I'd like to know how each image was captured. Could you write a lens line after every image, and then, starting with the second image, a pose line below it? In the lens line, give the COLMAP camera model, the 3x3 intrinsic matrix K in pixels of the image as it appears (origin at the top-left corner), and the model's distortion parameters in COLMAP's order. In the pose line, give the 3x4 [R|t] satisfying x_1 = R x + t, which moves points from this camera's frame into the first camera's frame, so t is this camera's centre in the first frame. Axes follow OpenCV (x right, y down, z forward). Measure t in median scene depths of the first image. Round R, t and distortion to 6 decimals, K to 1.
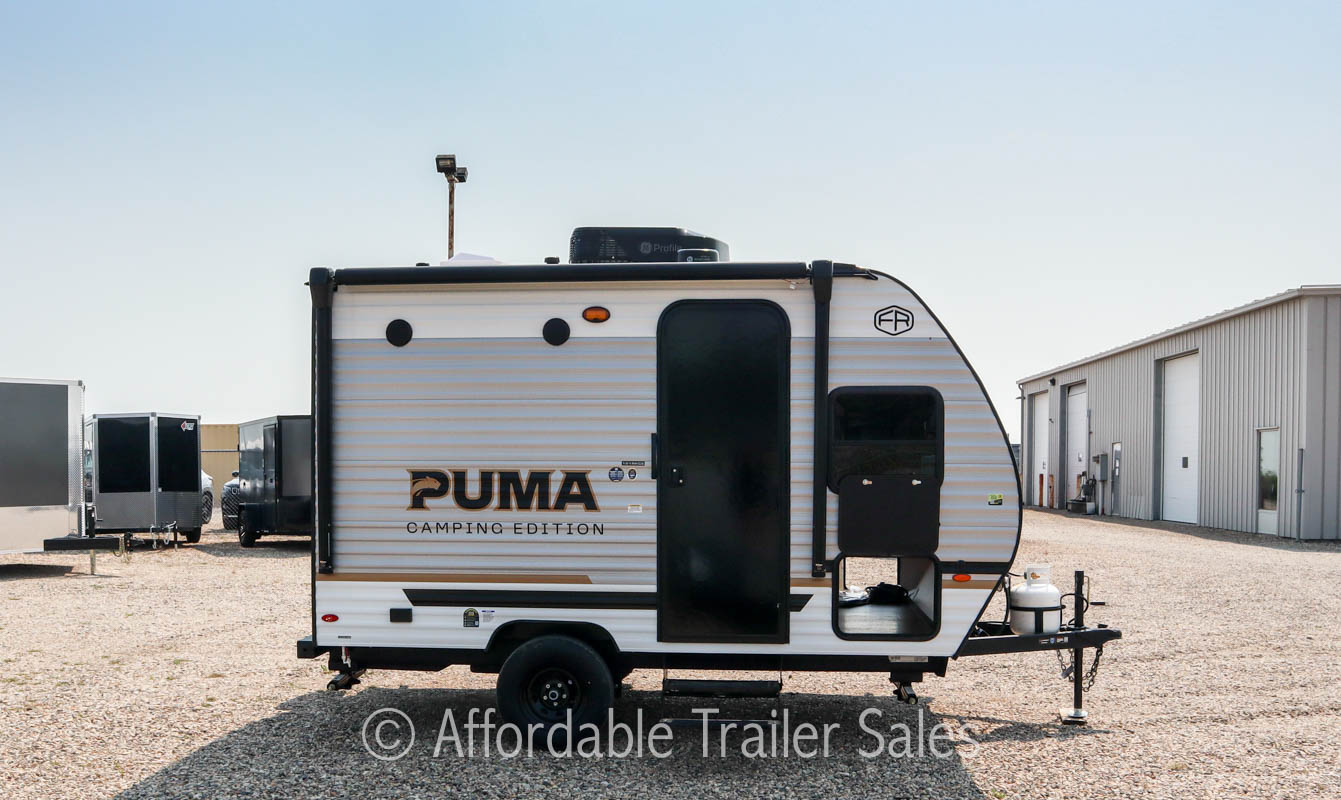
lens RADIAL K [[1375.2, 0, 667.9], [0, 1375.2, 468.2], [0, 0, 1]] dist [-0.062550, 0.001231]
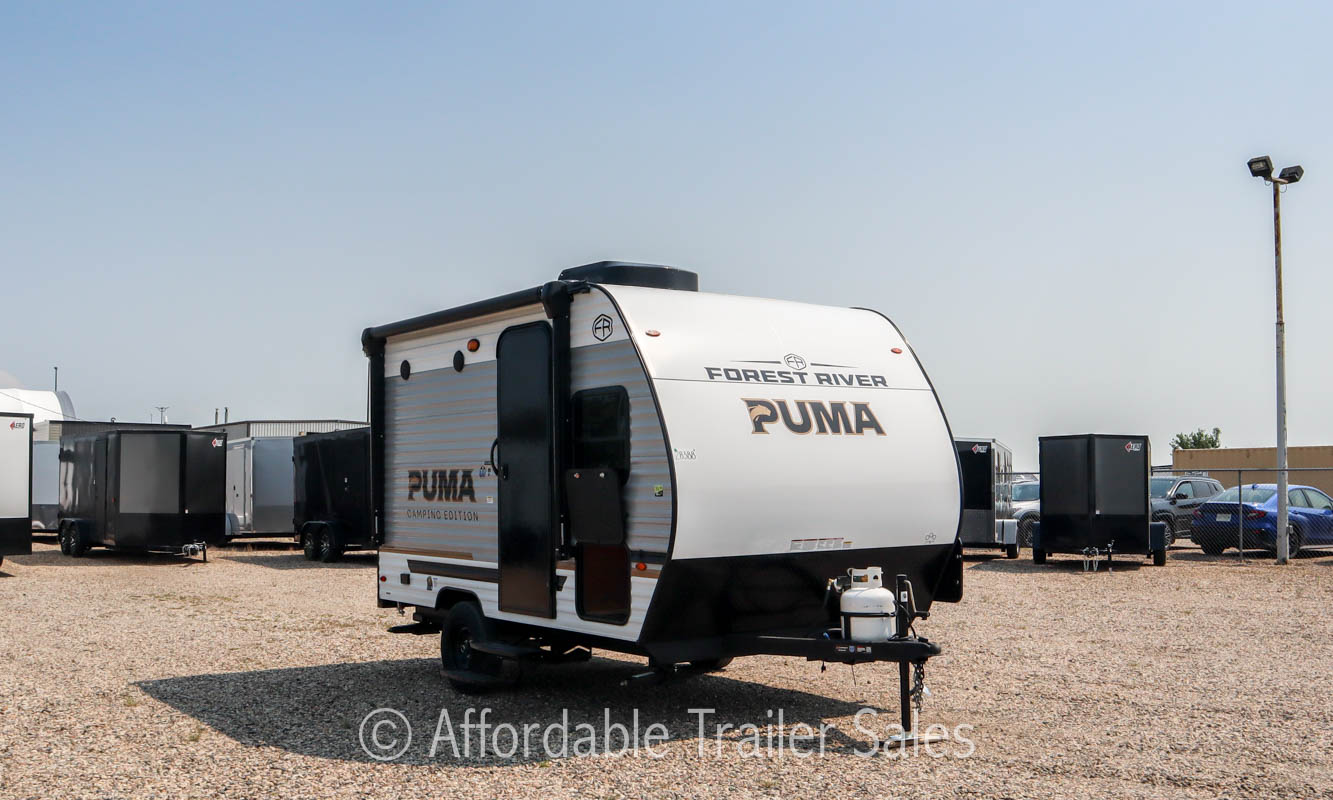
lens RADIAL K [[1387.8, 0, 666.5], [0, 1387.8, 400.0], [0, 0, 1]] dist [-0.121151, 0.001186]
pose [[0.628063, -0.053619, -0.776313, 1.032725], [-0.003807, 0.997400, -0.071969, 0.028761], [0.778153, 0.048157, 0.626225, 0.343571]]
